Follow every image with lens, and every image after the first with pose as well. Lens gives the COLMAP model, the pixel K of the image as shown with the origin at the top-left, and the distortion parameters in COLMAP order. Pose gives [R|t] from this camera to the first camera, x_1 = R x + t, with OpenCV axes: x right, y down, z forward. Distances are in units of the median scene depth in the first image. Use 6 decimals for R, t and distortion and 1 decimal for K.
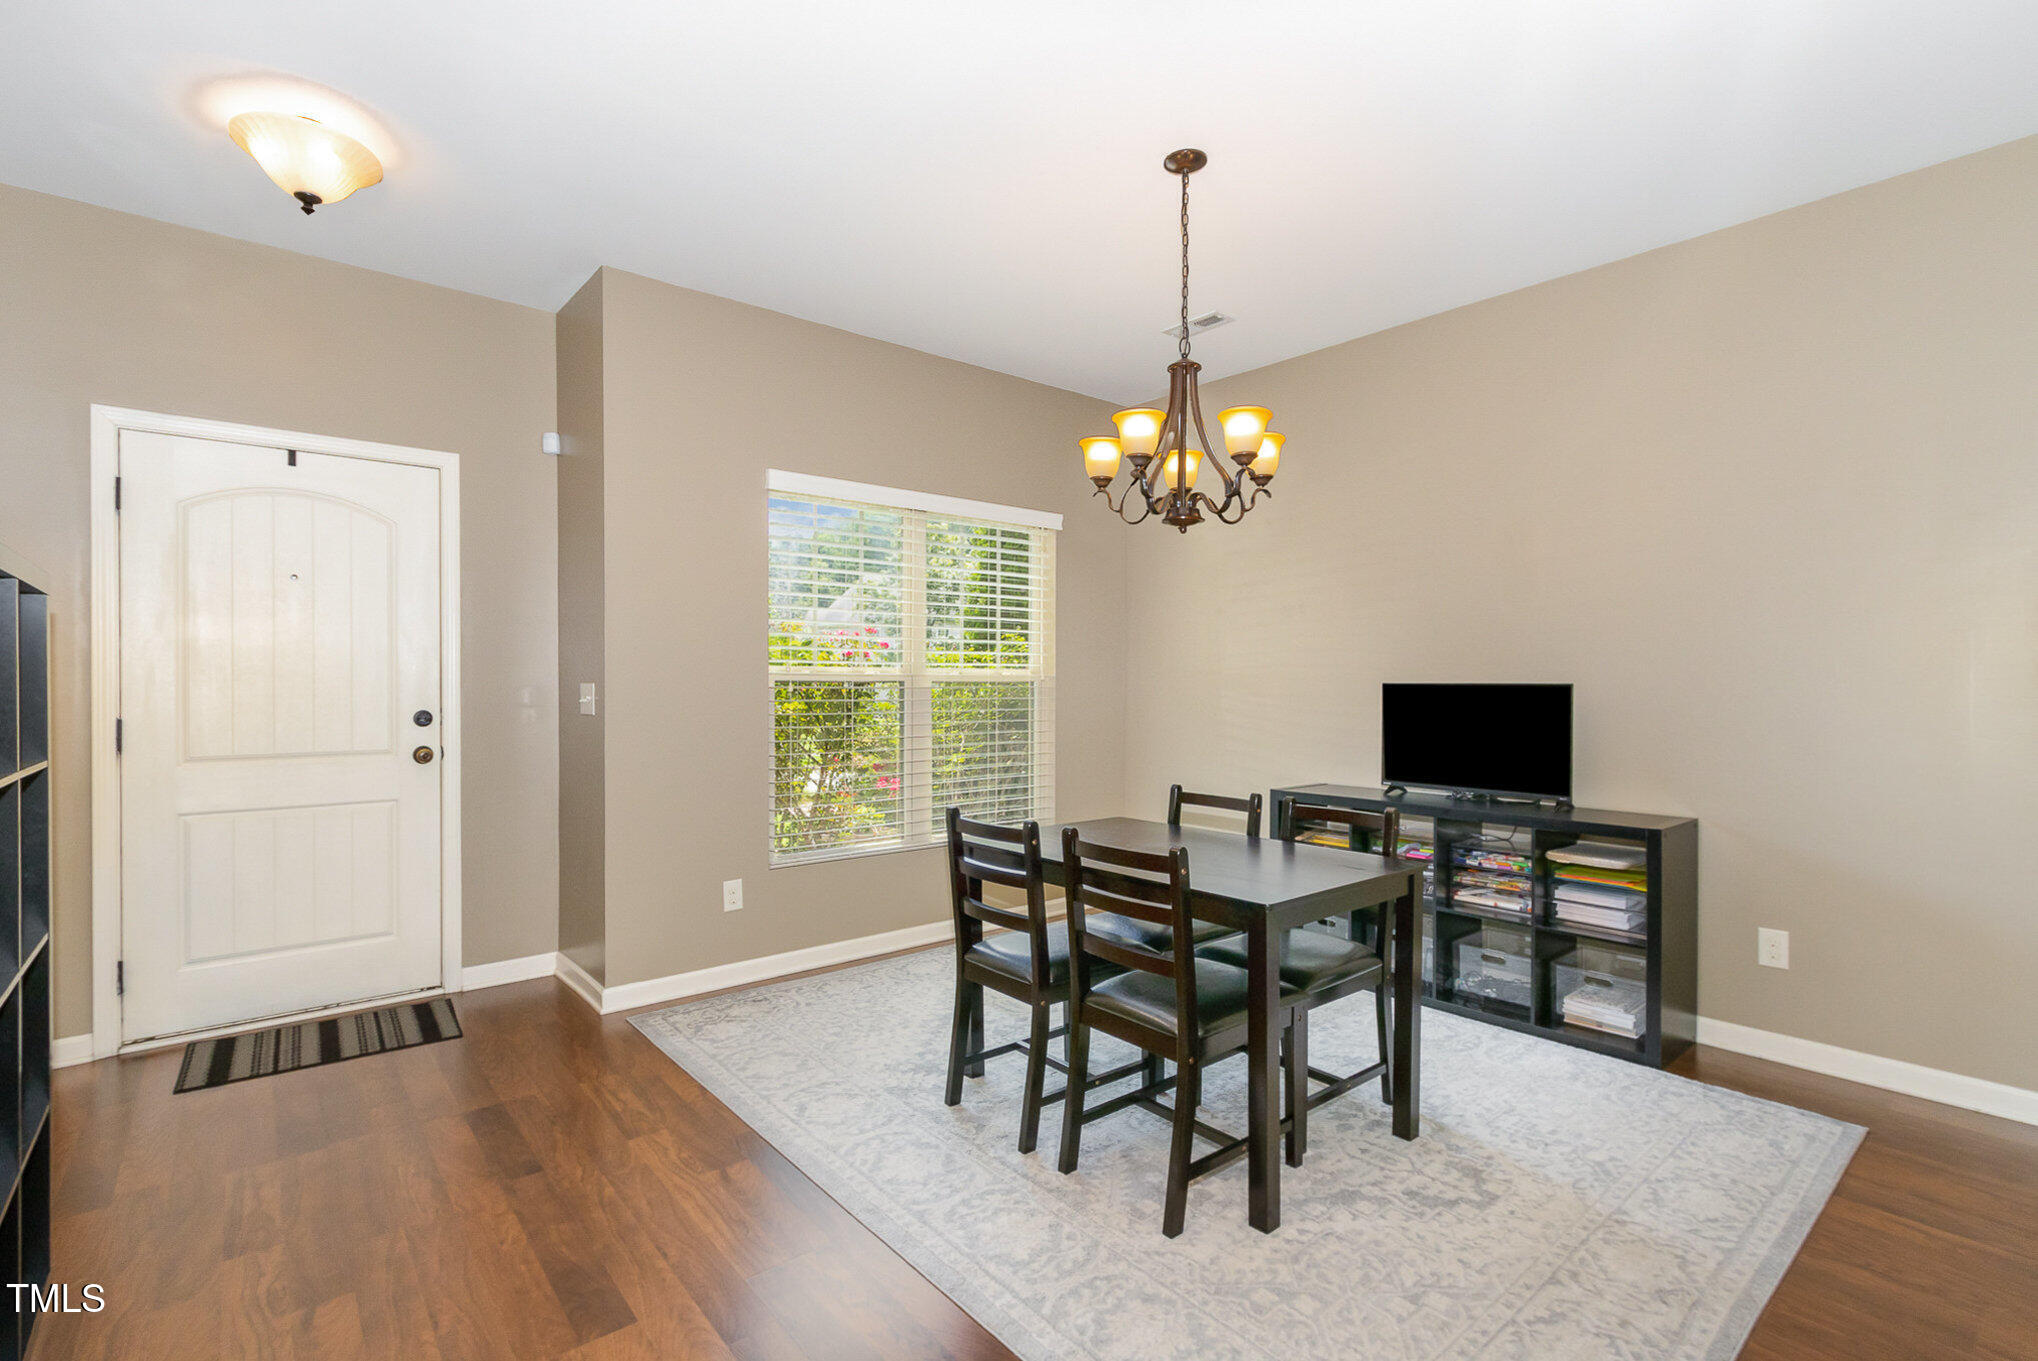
lens RADIAL K [[949.0, 0, 1024.6], [0, 949.0, 670.4], [0, 0, 1]] dist [-0.000225, -0.002025]
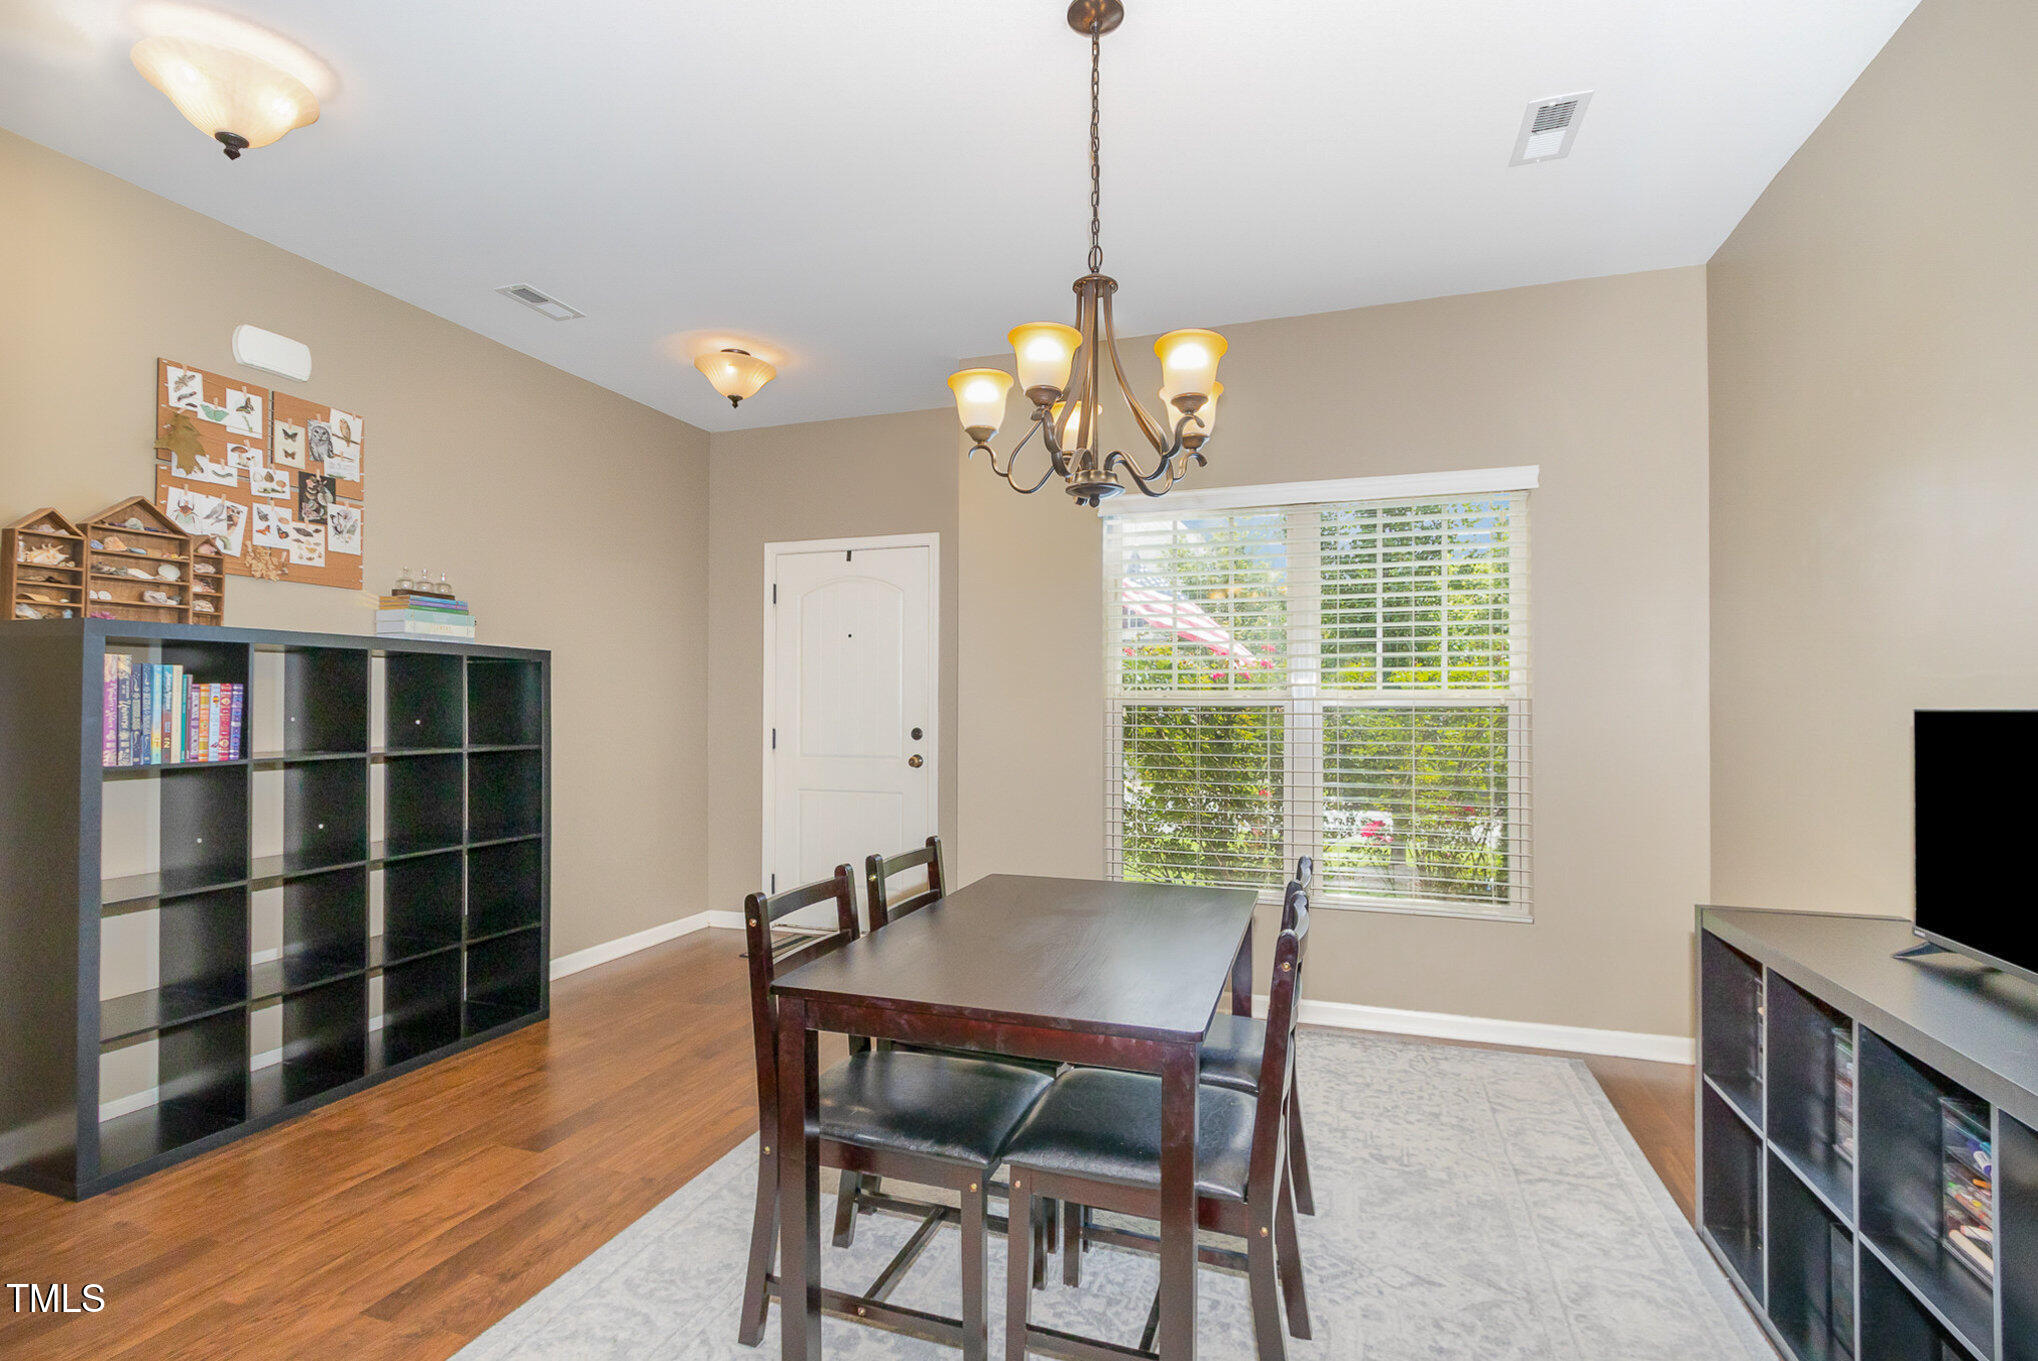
lens RADIAL K [[949.0, 0, 1013.9], [0, 949.0, 691.1], [0, 0, 1]] dist [-0.000225, -0.002025]
pose [[0.509280, -0.013837, -0.860489, 0.614795], [0.011469, 0.999891, -0.009292, 0.004037], [0.860524, -0.005137, 0.509383, 0.453311]]
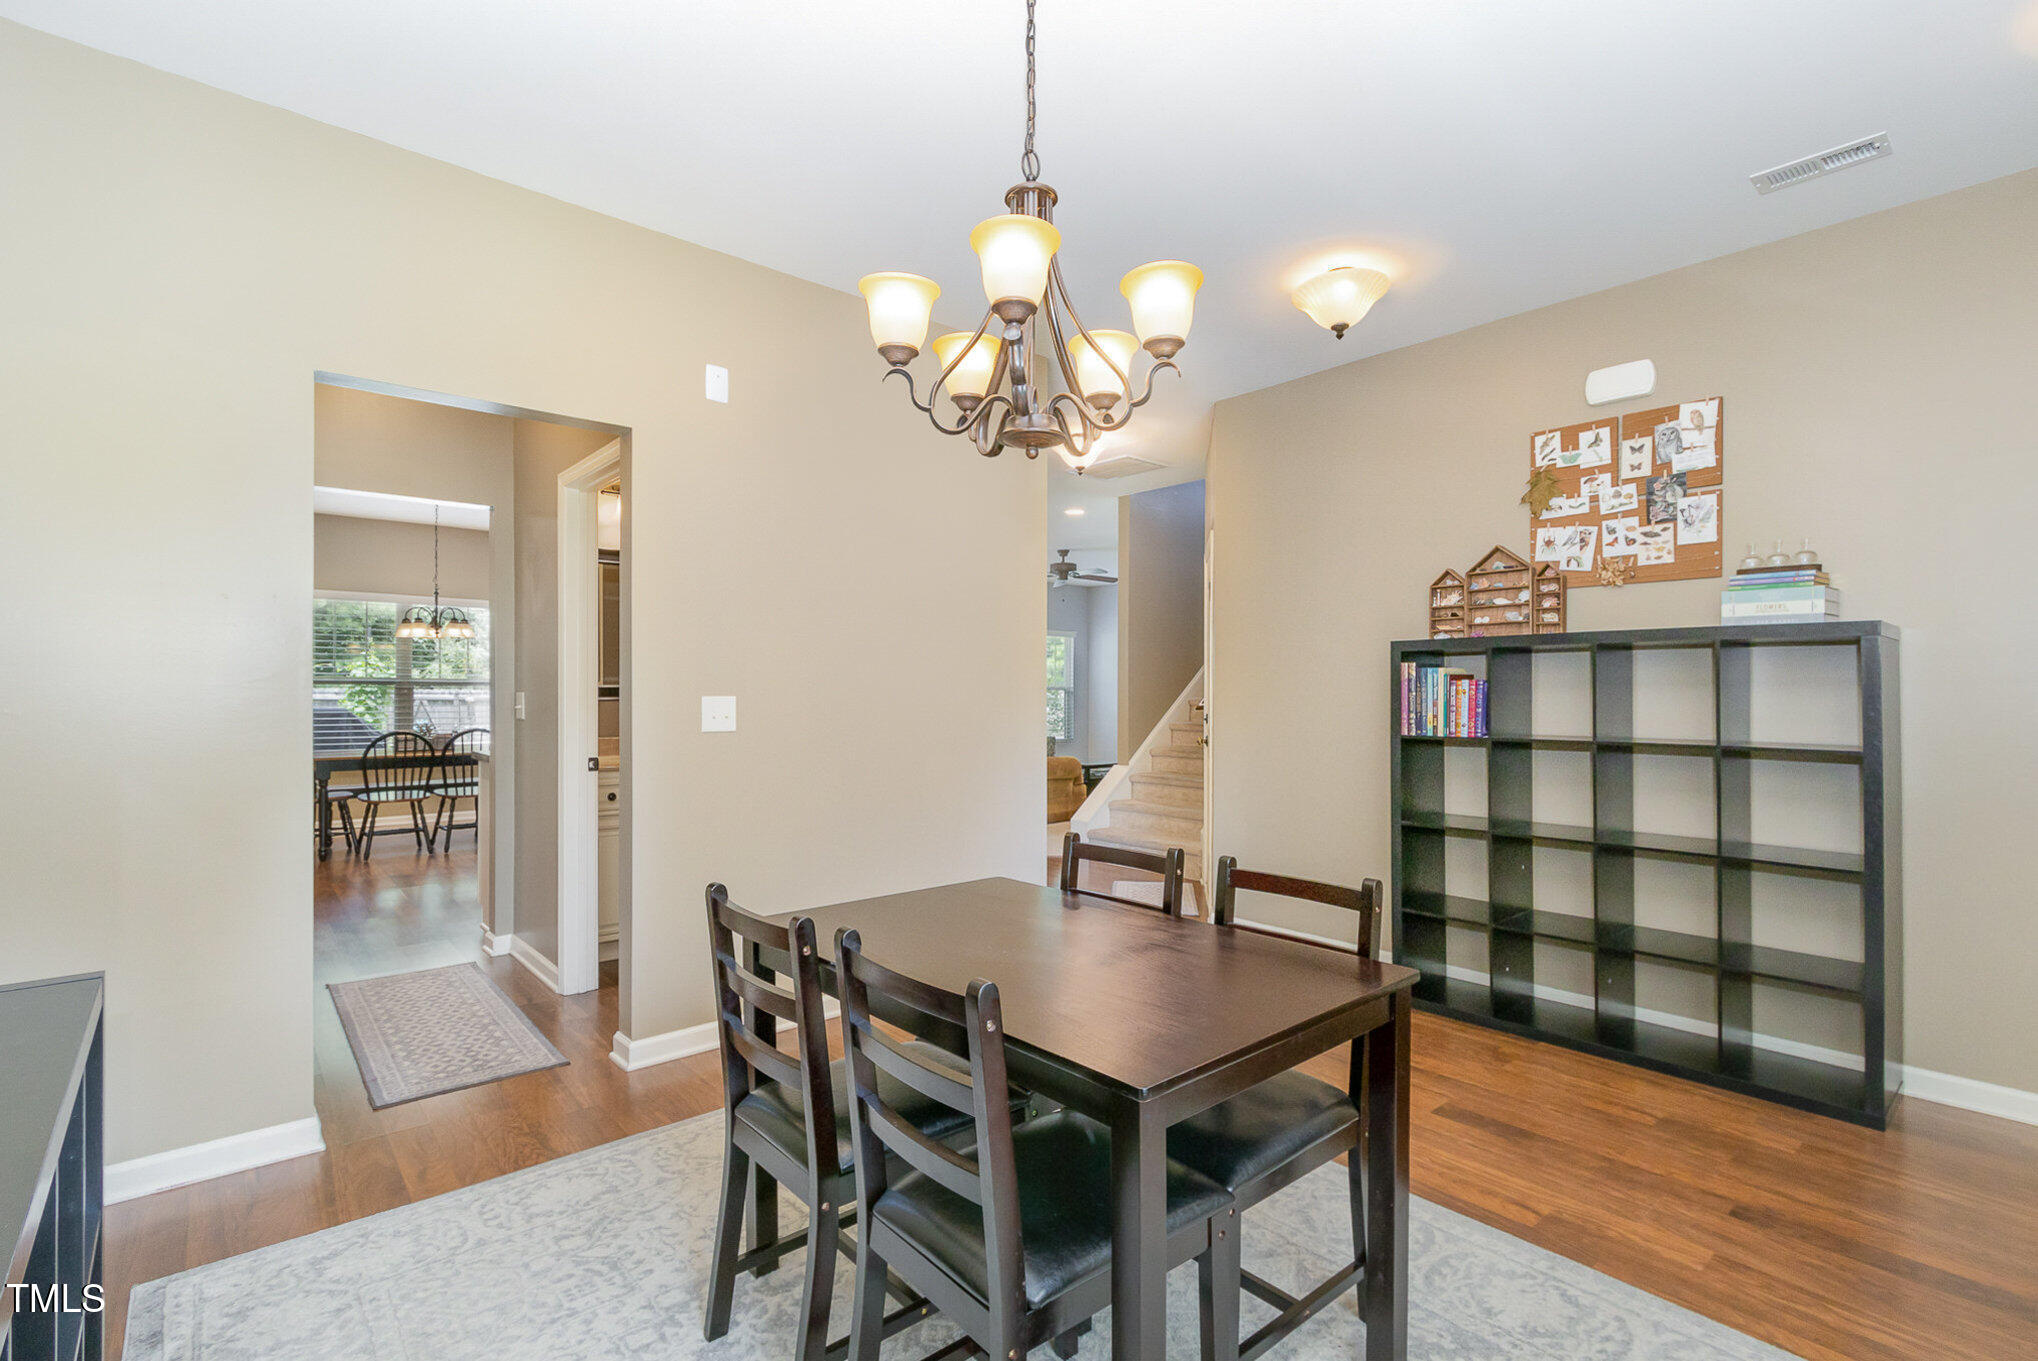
lens RADIAL K [[949.0, 0, 1018.6], [0, 949.0, 690.9], [0, 0, 1]] dist [-0.000225, -0.002025]
pose [[-0.999933, -0.002603, -0.011320, 0.142454], [-0.002416, 0.999860, -0.016528, 0.013745], [0.011361, -0.016500, -0.999799, 1.300424]]
